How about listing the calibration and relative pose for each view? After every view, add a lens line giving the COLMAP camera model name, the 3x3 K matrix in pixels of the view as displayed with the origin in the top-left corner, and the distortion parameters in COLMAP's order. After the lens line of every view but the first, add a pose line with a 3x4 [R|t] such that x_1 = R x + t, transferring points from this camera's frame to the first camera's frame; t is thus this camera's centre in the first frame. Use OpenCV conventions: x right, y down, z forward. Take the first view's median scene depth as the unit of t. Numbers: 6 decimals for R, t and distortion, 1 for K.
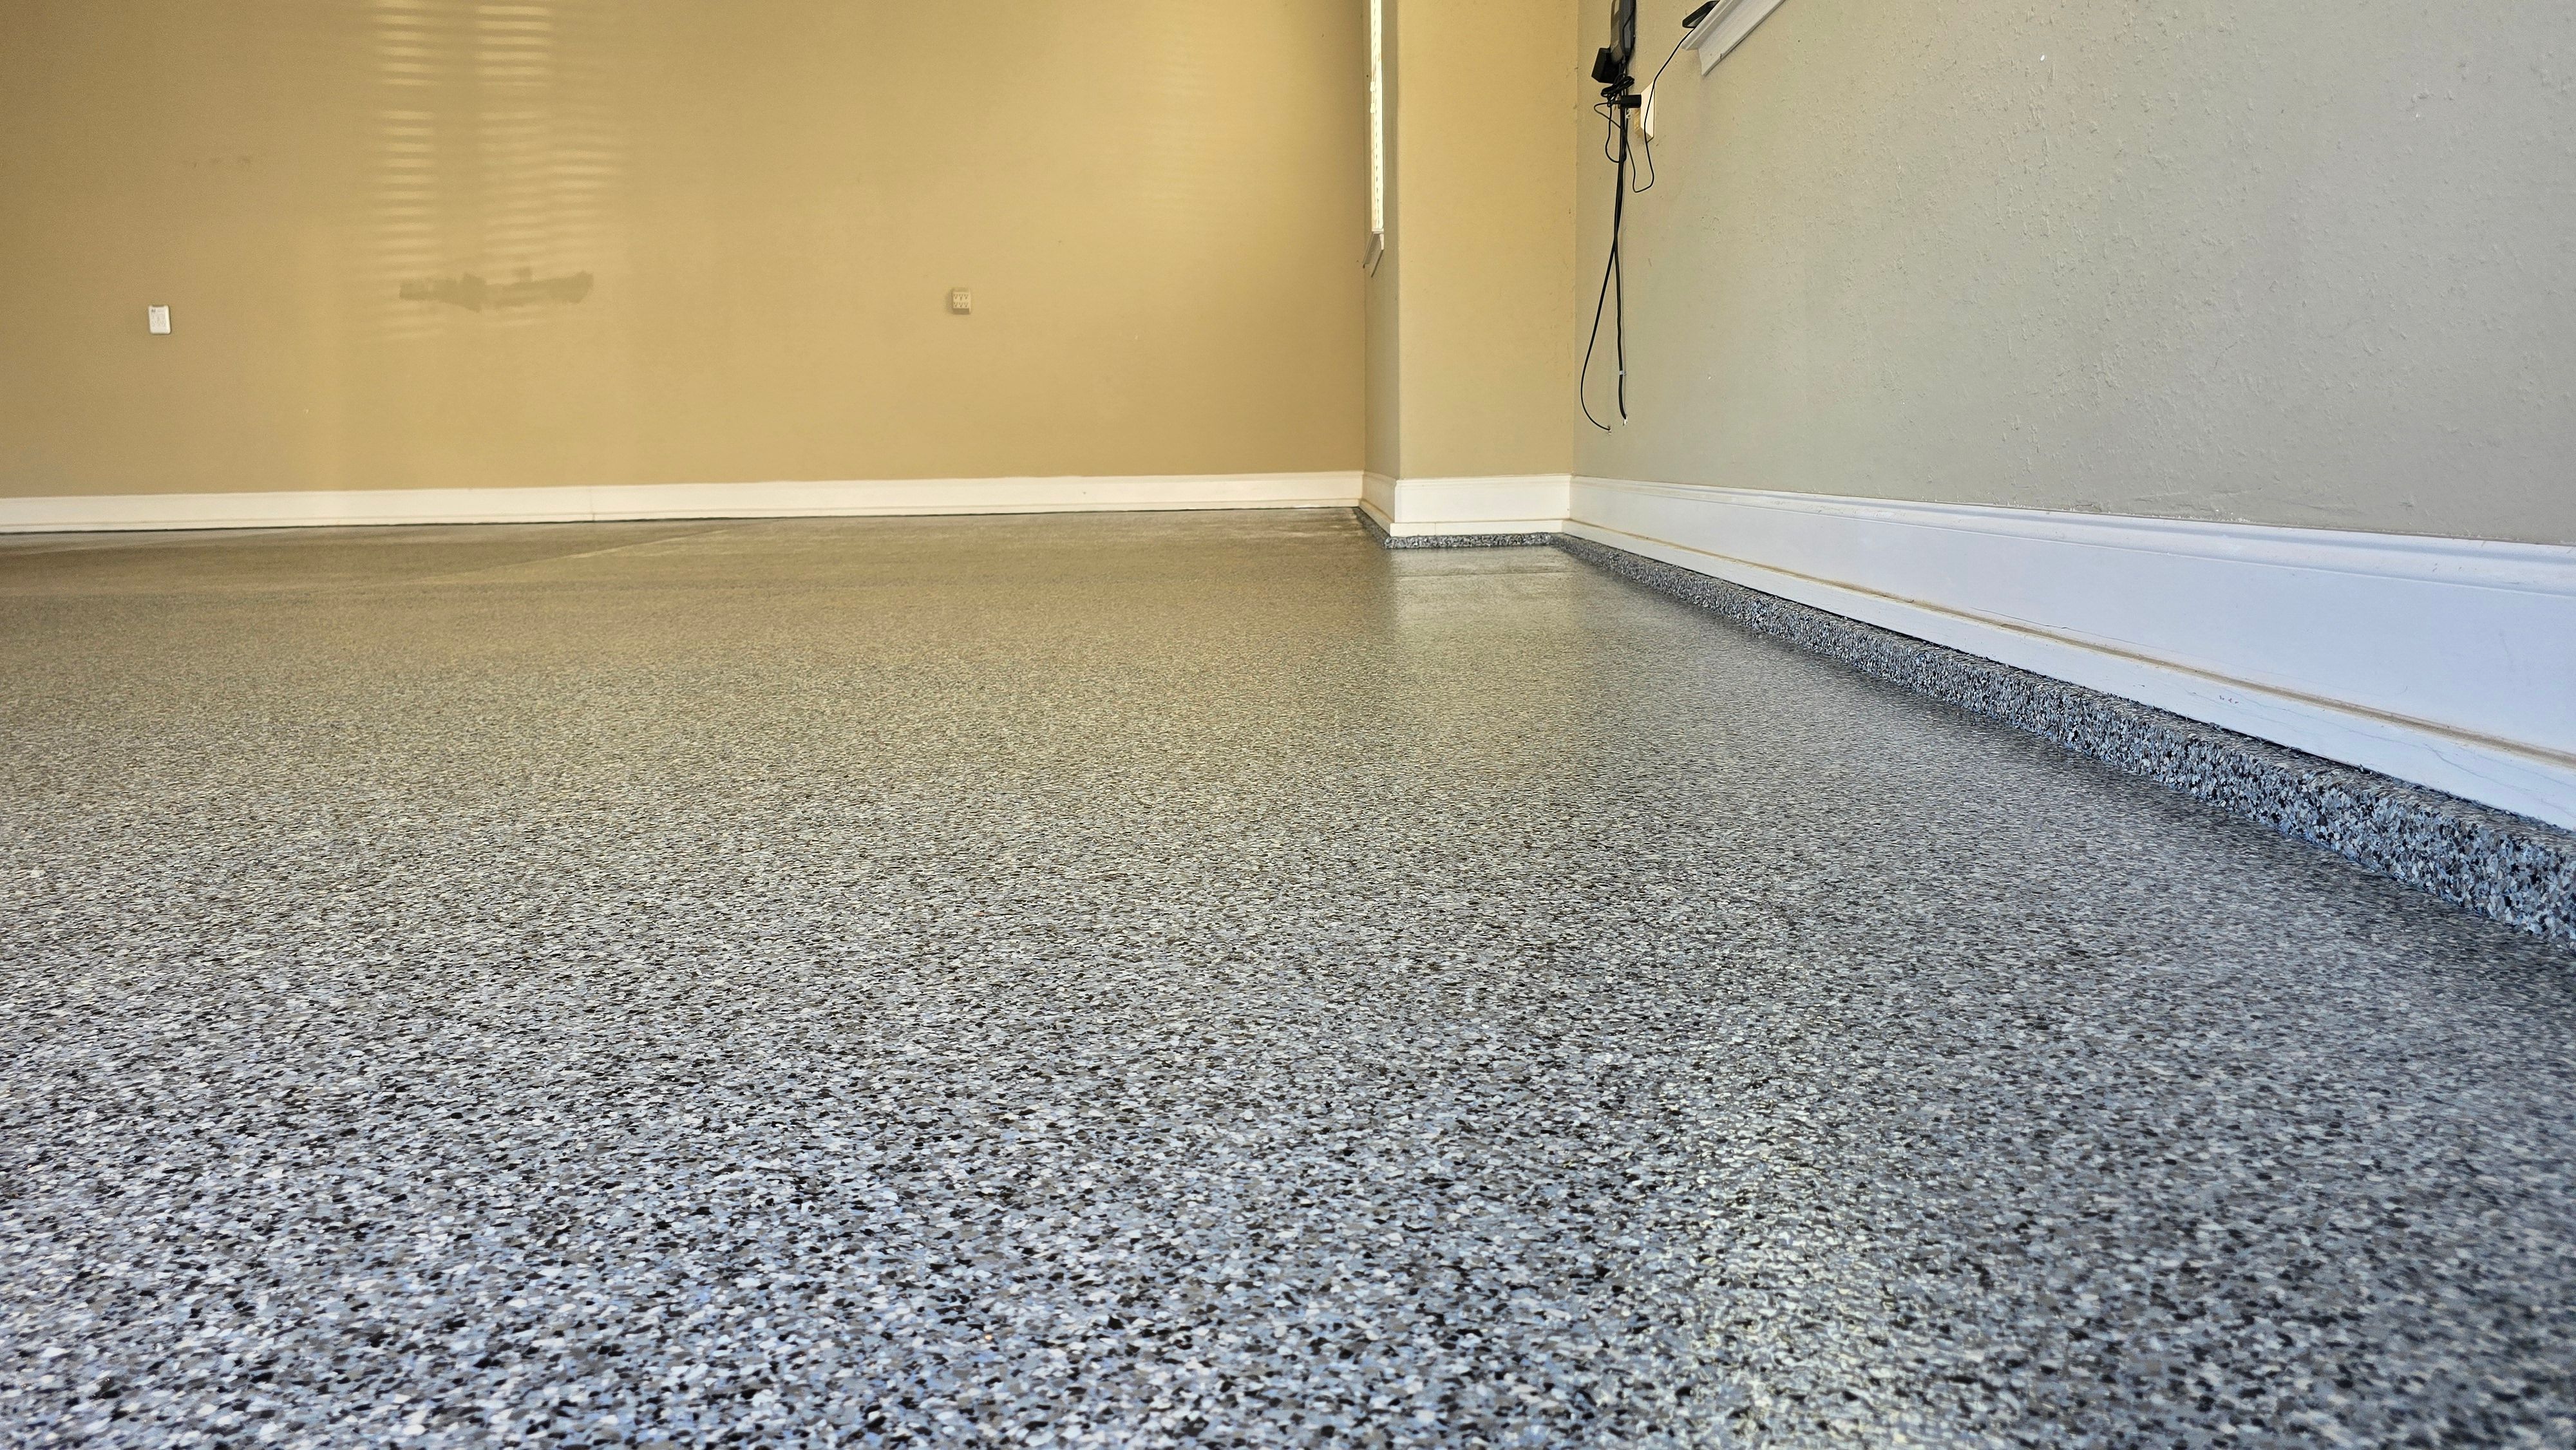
lens RADIAL K [[1722.2, 0, 1248.6], [0, 1722.2, 694.5], [0, 0, 1]] dist [0.076006, -0.070764]
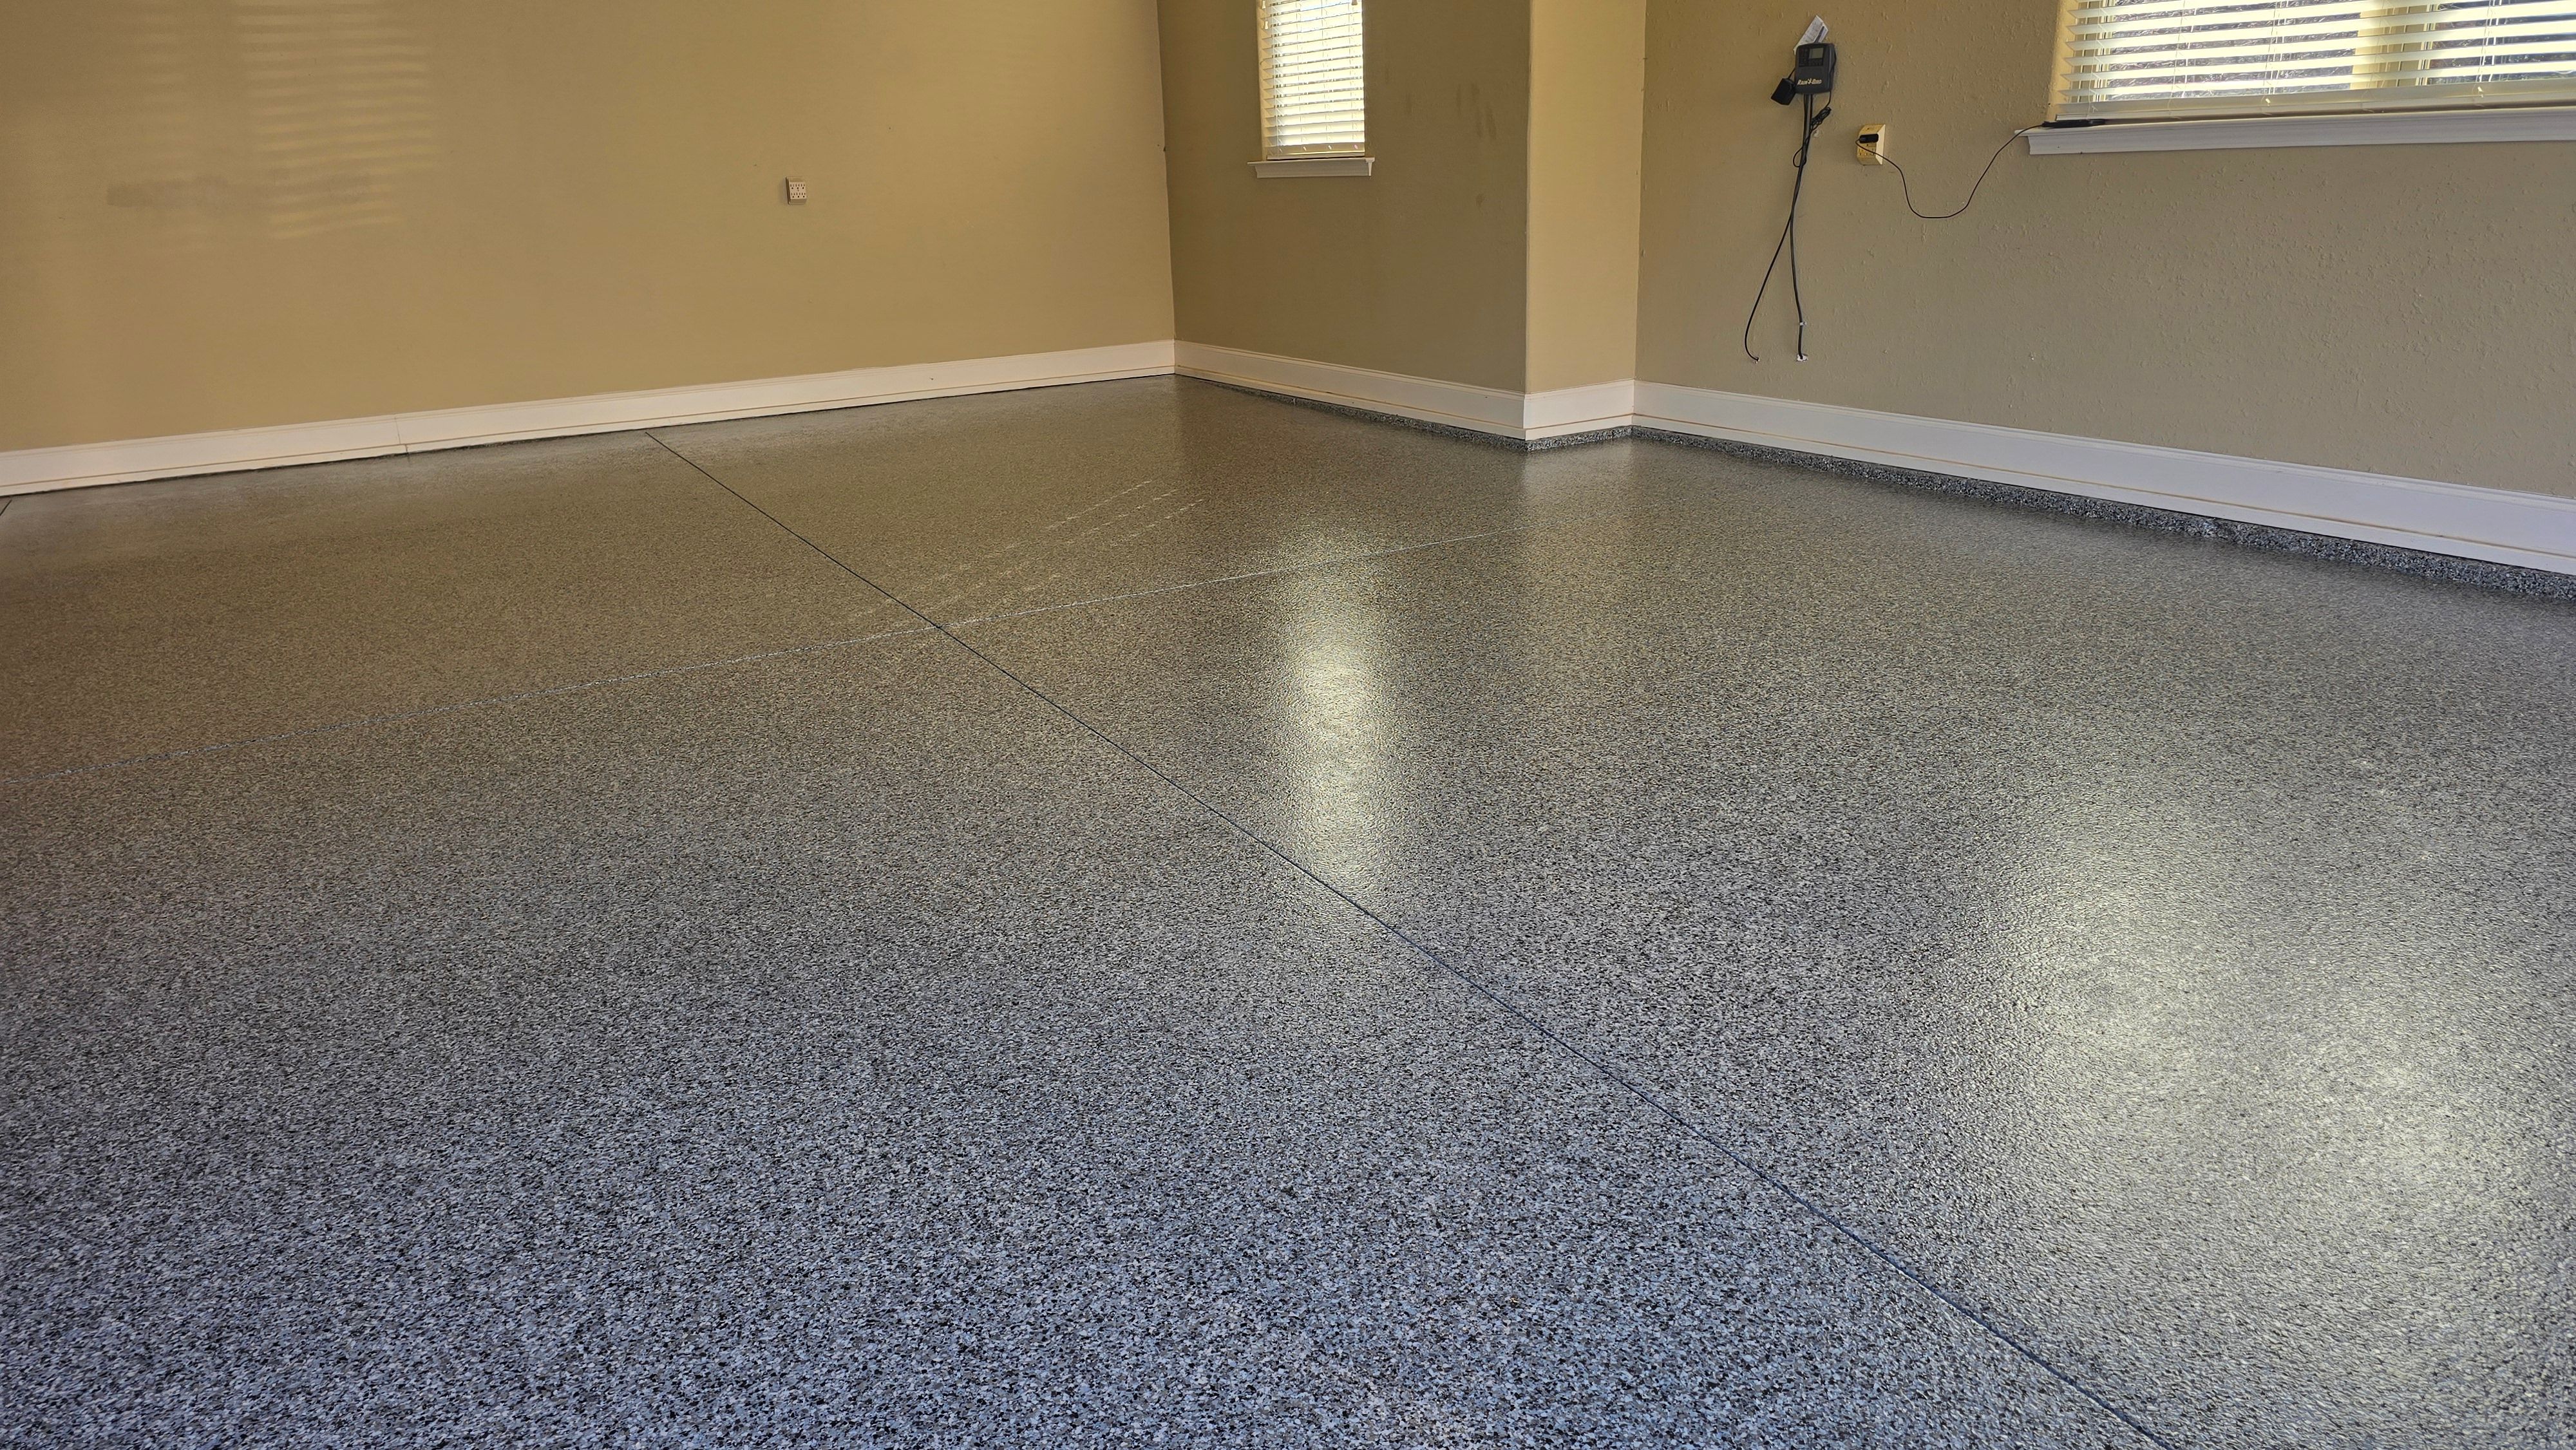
lens RADIAL K [[1722.2, 0, 1258.7], [0, 1722.2, 714.5], [0, 0, 1]] dist [0.076006, -0.070764]
pose [[0.859416, -0.173424, 0.480965, -0.465931], [0.095624, 0.978637, 0.182004, -0.091961], [-0.502254, -0.110425, 0.857640, -0.007002]]
